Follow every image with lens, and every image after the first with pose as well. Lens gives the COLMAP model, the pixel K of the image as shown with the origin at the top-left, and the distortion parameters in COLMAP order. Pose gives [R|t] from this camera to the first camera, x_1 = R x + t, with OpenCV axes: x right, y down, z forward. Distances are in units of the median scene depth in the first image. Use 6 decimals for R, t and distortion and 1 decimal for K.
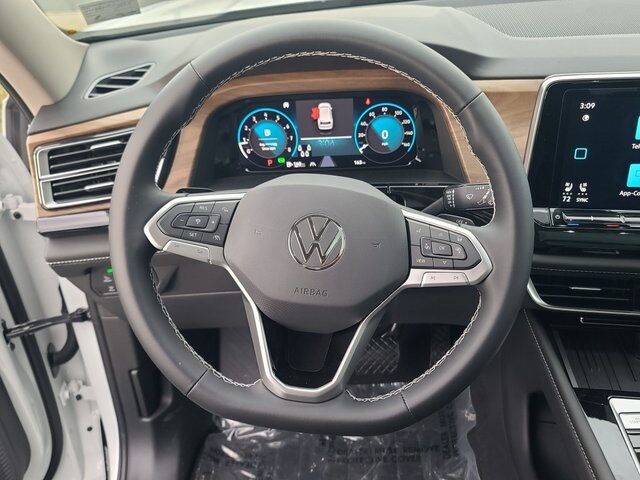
lens RADIAL K [[599.6, 0, 319.6], [0, 599.6, 240.2], [0, 0, 1]] dist [0.042377, 0.000000]
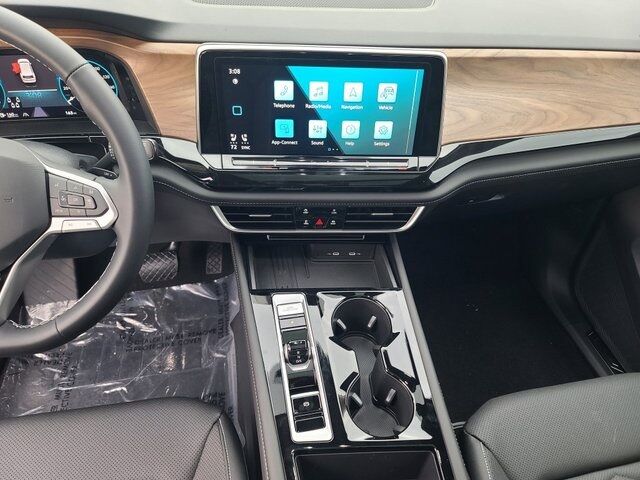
lens RADIAL K [[475.4, 0, 326.1], [0, 475.4, 244.1], [0, 0, 1]] dist [0.051430, -0.047416]
pose [[0.968475, -0.070558, 0.238911, 0.318184], [0.025741, 0.982260, 0.185749, -0.045609], [-0.247779, -0.173743, 0.953110, -0.031825]]
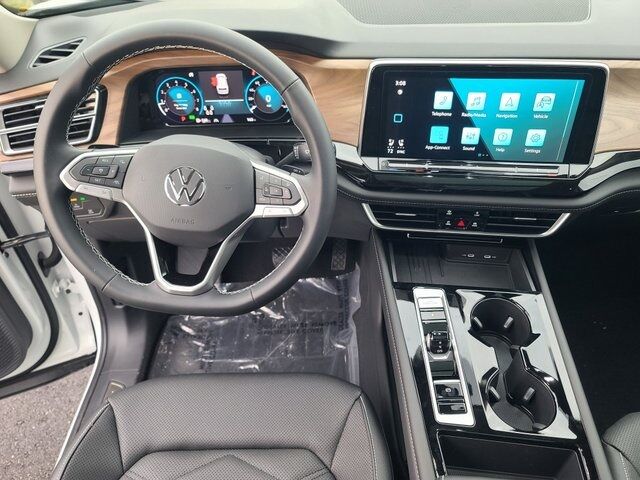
lens RADIAL K [[475.4, 0, 325.4], [0, 475.4, 240.9], [0, 0, 1]] dist [0.051430, -0.047416]
pose [[0.998484, -0.005640, 0.054760, 0.182643], [-0.003120, 0.987342, 0.158577, -0.034425], [-0.054962, -0.158508, 0.985827, -0.105471]]
